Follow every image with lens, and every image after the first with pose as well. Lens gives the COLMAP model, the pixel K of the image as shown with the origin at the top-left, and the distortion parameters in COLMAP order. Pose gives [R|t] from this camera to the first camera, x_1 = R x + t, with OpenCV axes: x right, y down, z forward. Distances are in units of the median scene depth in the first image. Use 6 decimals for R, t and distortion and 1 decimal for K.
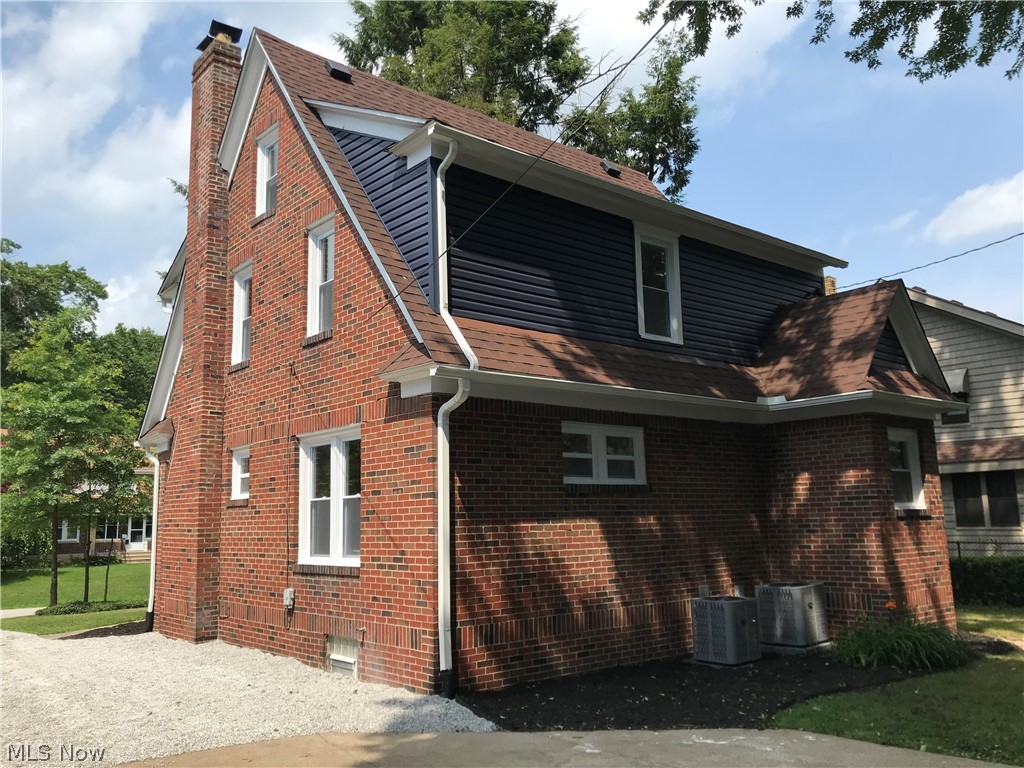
lens RADIAL K [[839.3, 0, 505.1], [0, 839.3, 381.0], [0, 0, 1]] dist [0.103538, -0.214102]
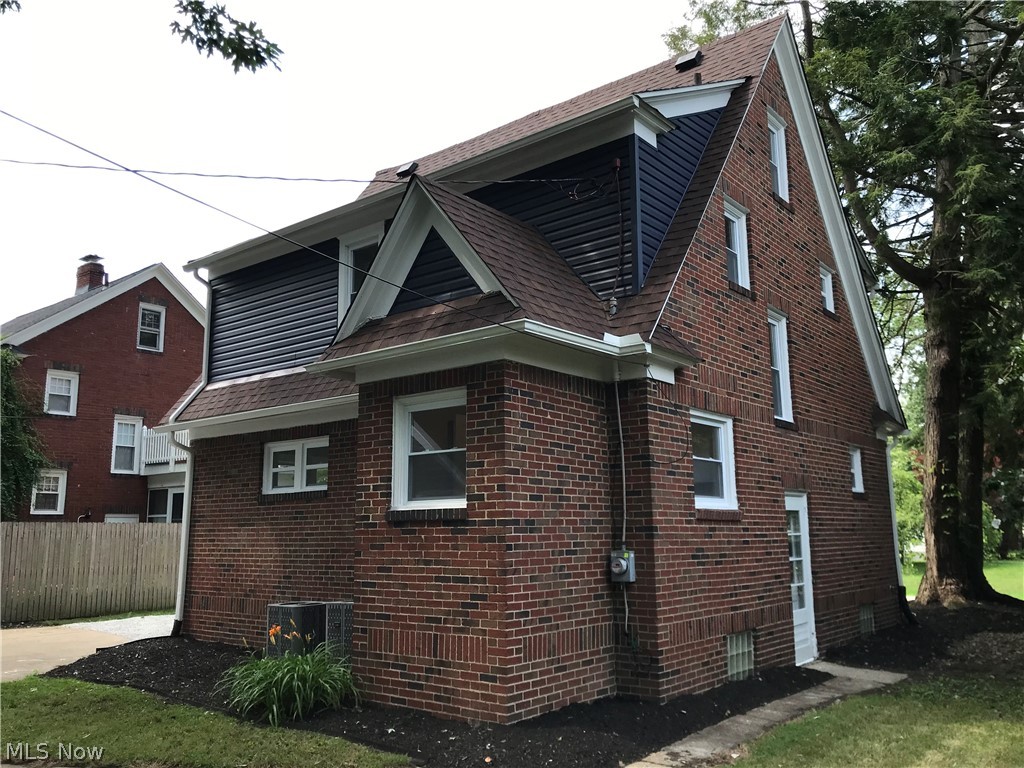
lens RADIAL K [[839.3, 0, 505.1], [0, 839.3, 381.0], [0, 0, 1]] dist [0.103538, -0.214102]
pose [[0.196318, -0.148907, -0.969168, 1.281554], [0.167628, 0.978948, -0.116454, 0.152915], [0.966106, -0.139598, 0.217146, 1.028324]]
